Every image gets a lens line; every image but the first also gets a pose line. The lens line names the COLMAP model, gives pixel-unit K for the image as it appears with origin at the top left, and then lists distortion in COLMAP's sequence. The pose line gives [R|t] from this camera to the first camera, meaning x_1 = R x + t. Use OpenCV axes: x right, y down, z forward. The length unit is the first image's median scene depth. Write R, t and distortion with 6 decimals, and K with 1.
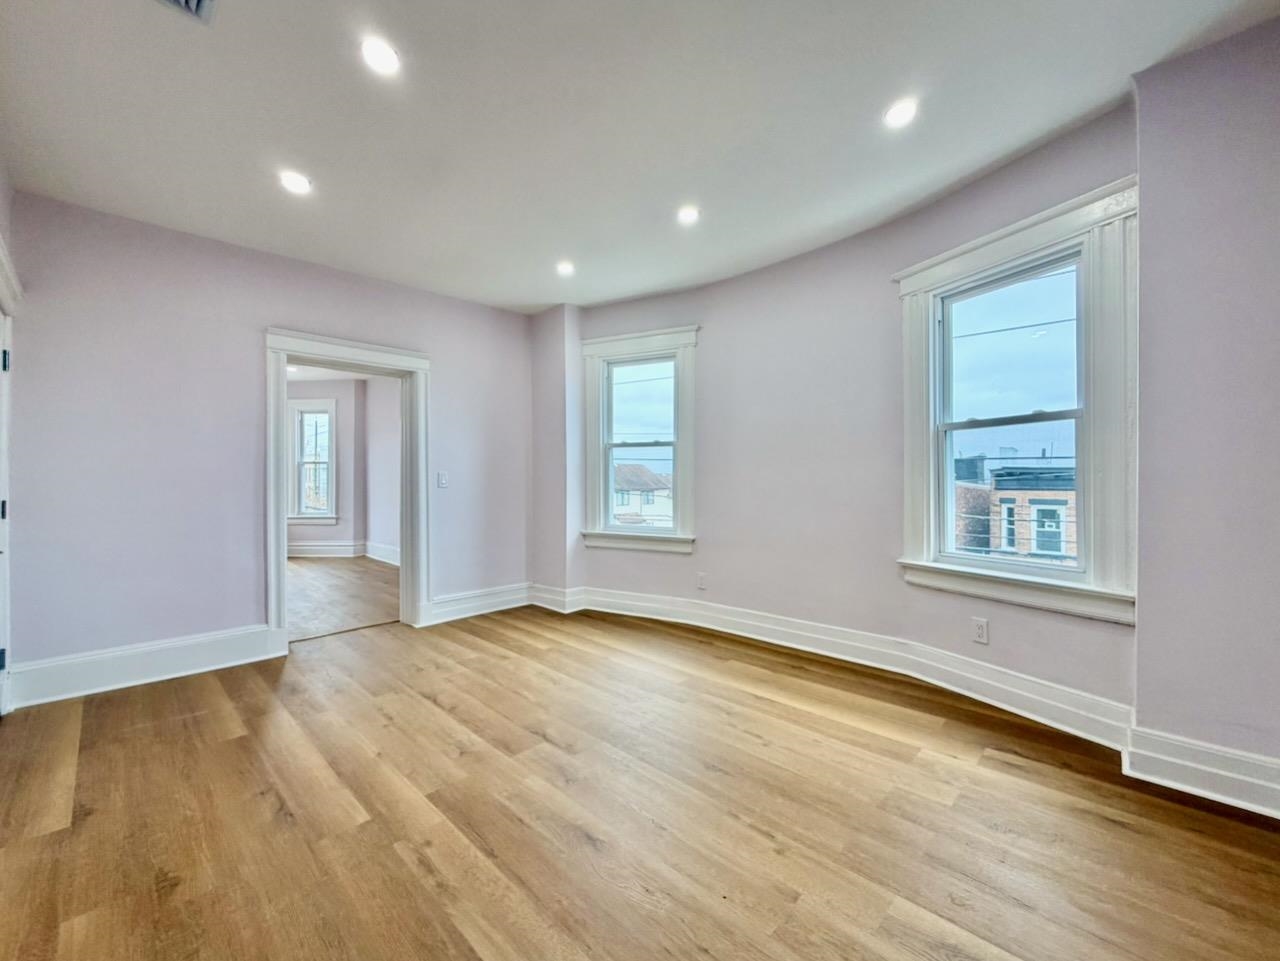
lens RADIAL K [[517.4, 0, 634.0], [0, 517.4, 477.4], [0, 0, 1]] dist [-0.000096, -0.000251]
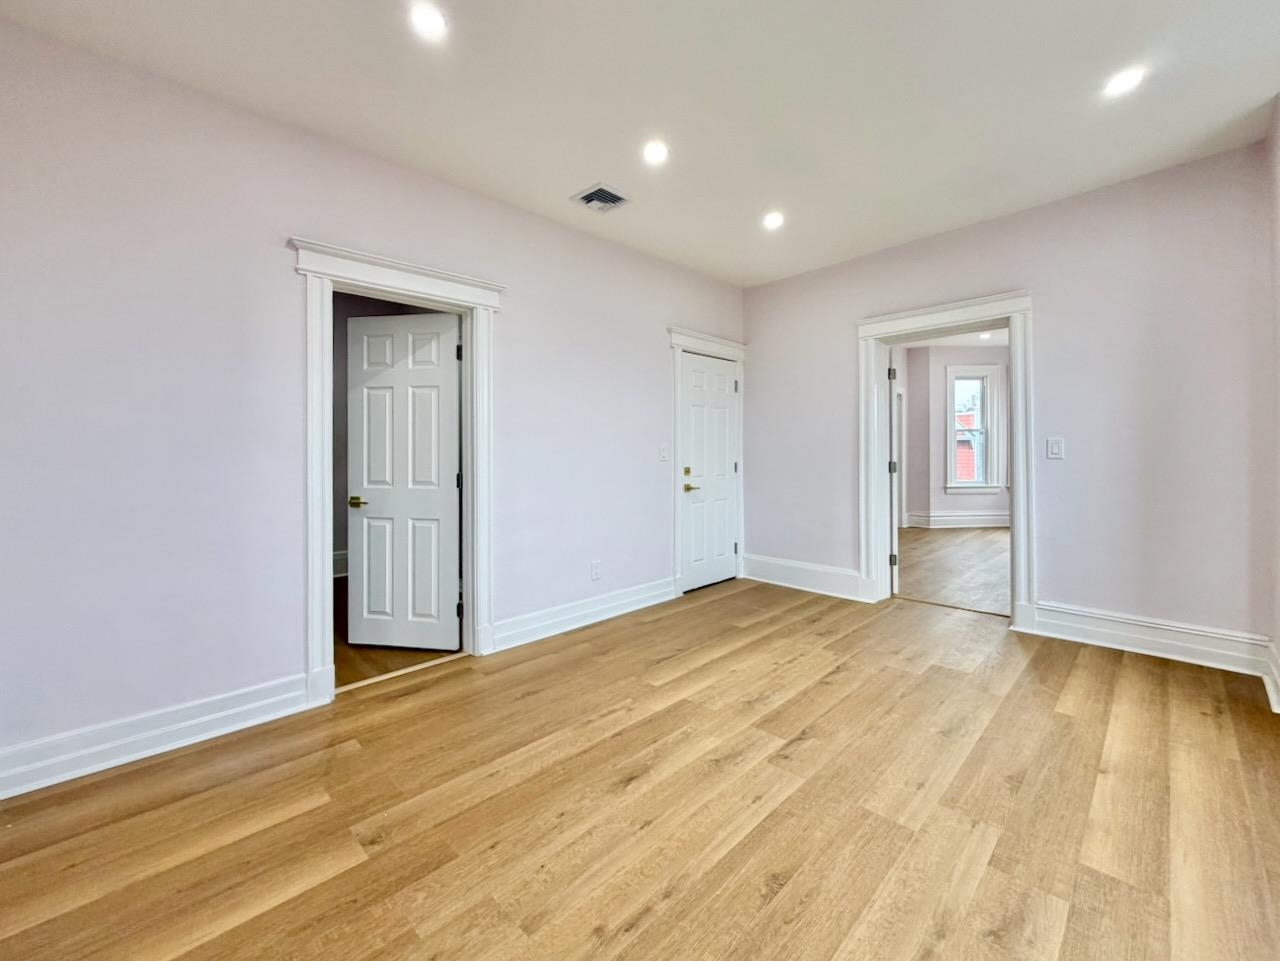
lens RADIAL K [[531.7, 0, 640.2], [0, 531.7, 449.4], [0, 0, 1]] dist [0.000860, 0.000139]
pose [[-0.006701, -0.003149, -0.999973, 0.743485], [0.012744, 0.999914, -0.003234, 0.001566], [0.999896, -0.012765, -0.006660, 0.738155]]
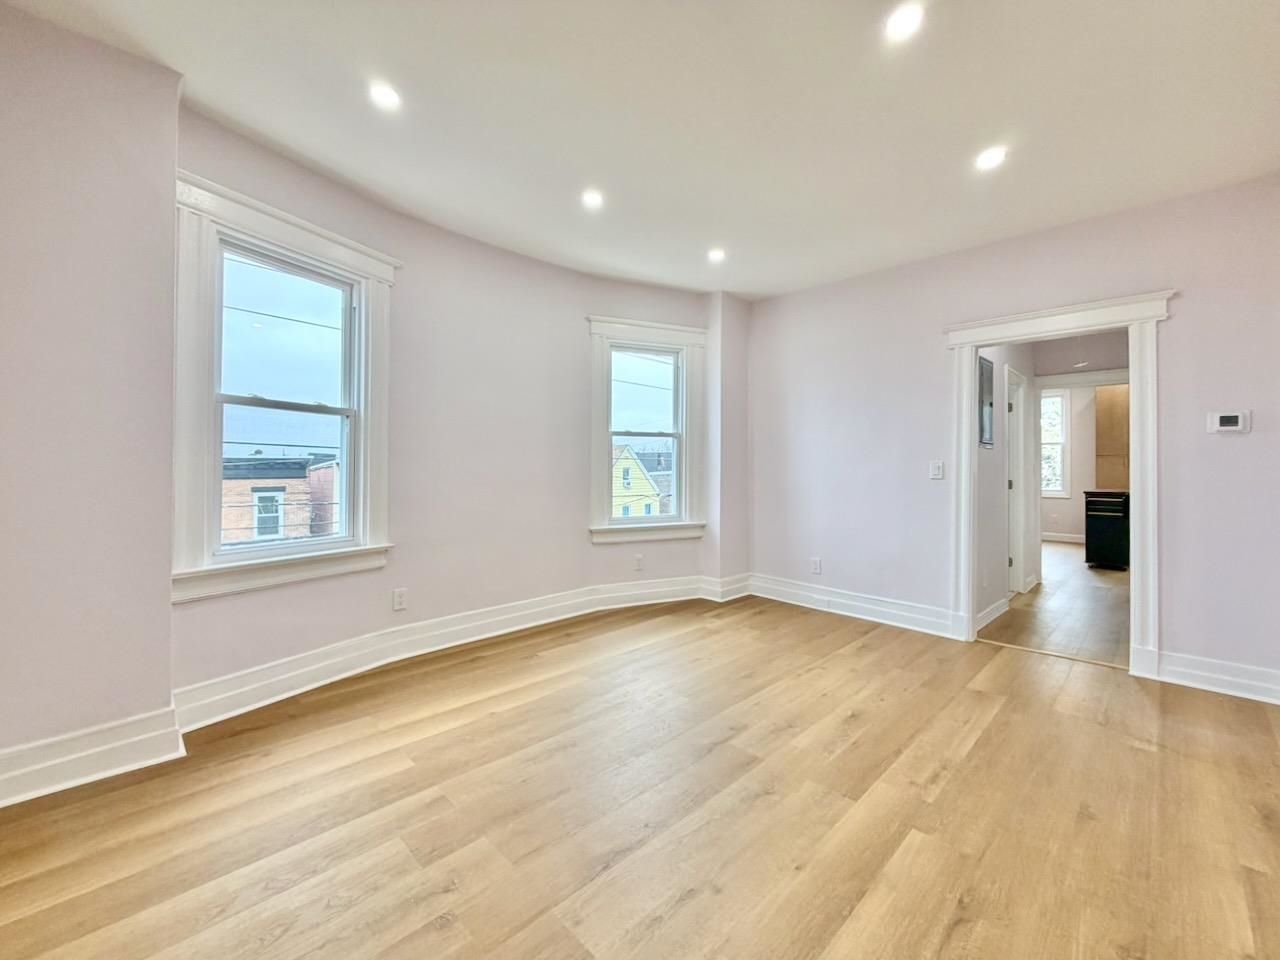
lens RADIAL K [[522.1, 0, 634.8], [0, 522.1, 466.1], [0, 0, 1]] dist [-0.000118, 0.000142]
pose [[0.022727, 0.009539, 0.999696, -1.115394], [-0.010820, 0.999898, -0.009295, 0.012542], [-0.999683, -0.010606, 0.022828, 1.128659]]
